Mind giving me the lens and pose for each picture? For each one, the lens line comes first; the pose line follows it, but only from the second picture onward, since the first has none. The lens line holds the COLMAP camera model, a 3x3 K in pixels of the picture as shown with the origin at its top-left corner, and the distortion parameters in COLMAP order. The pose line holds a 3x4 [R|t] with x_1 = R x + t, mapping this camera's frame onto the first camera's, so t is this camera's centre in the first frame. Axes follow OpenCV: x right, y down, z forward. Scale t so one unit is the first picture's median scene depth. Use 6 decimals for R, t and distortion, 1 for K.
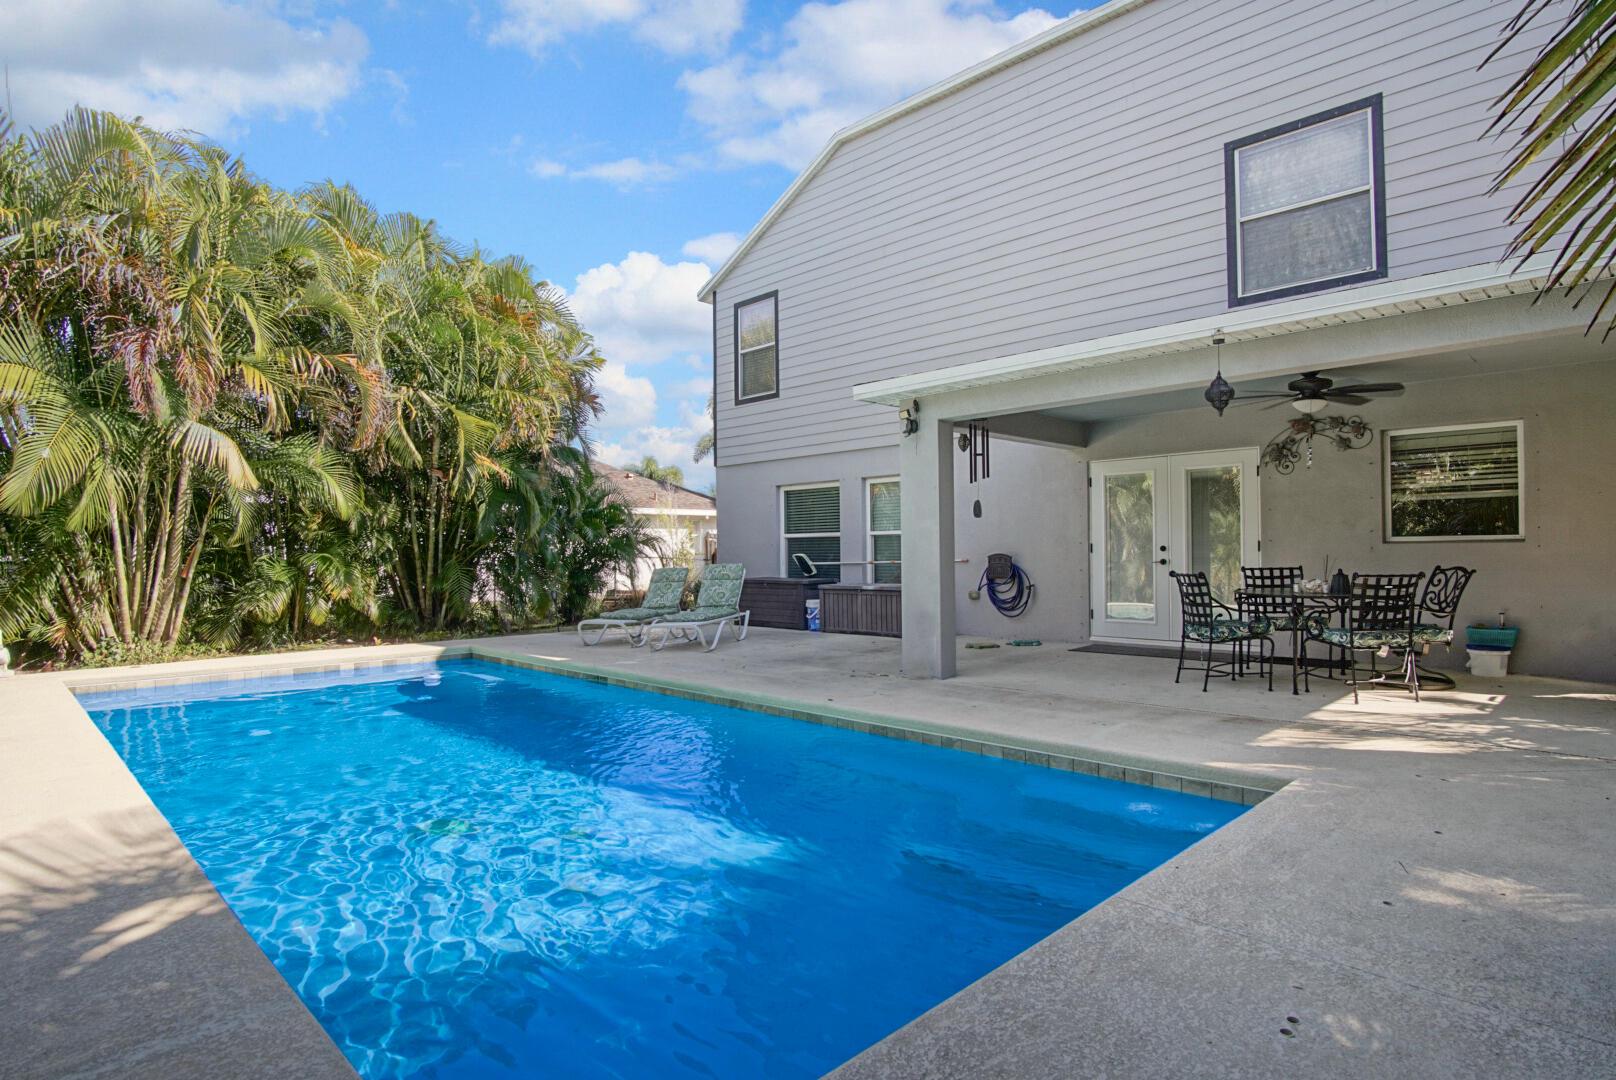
lens RADIAL K [[875.5, 0, 808.5], [0, 875.5, 545.3], [0, 0, 1]] dist [-0.026102, 0.000863]
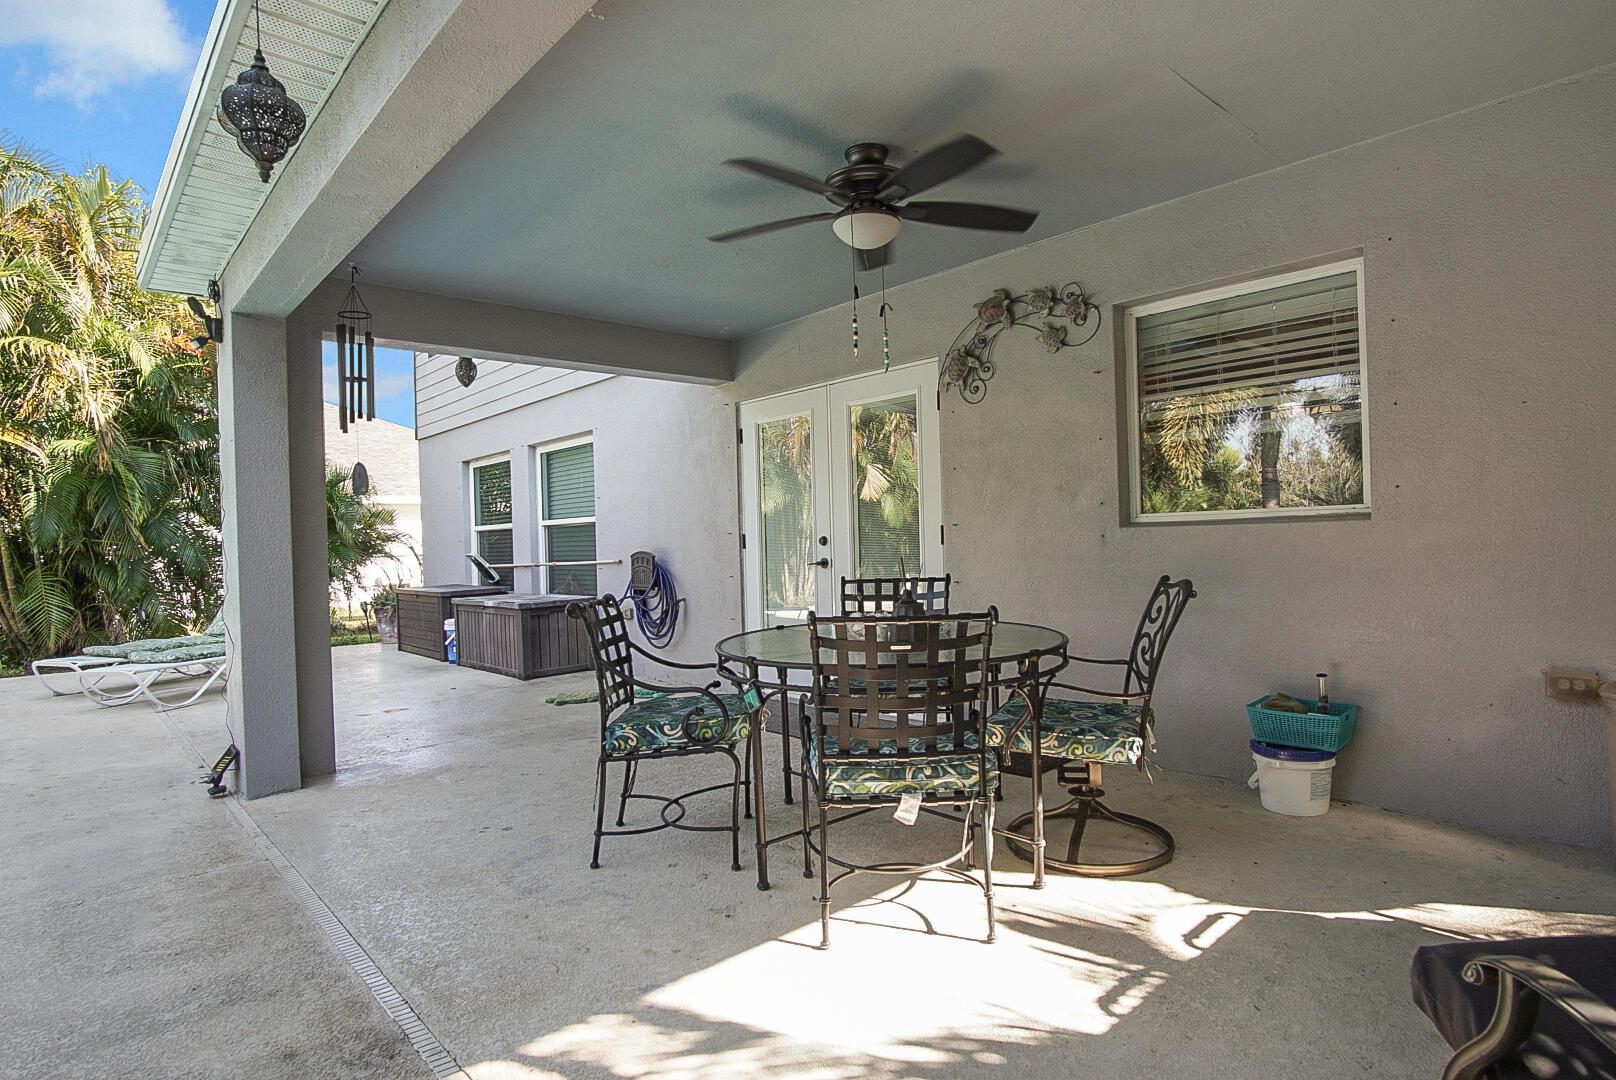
lens RADIAL K [[875.5, 0, 807.6], [0, 875.5, 539.3], [0, 0, 1]] dist [-0.026102, 0.000863]
pose [[0.998574, -0.020824, -0.049147, 0.490294], [0.021245, 0.999742, 0.008054, -0.002611], [0.048967, -0.009086, 0.998759, 0.462420]]
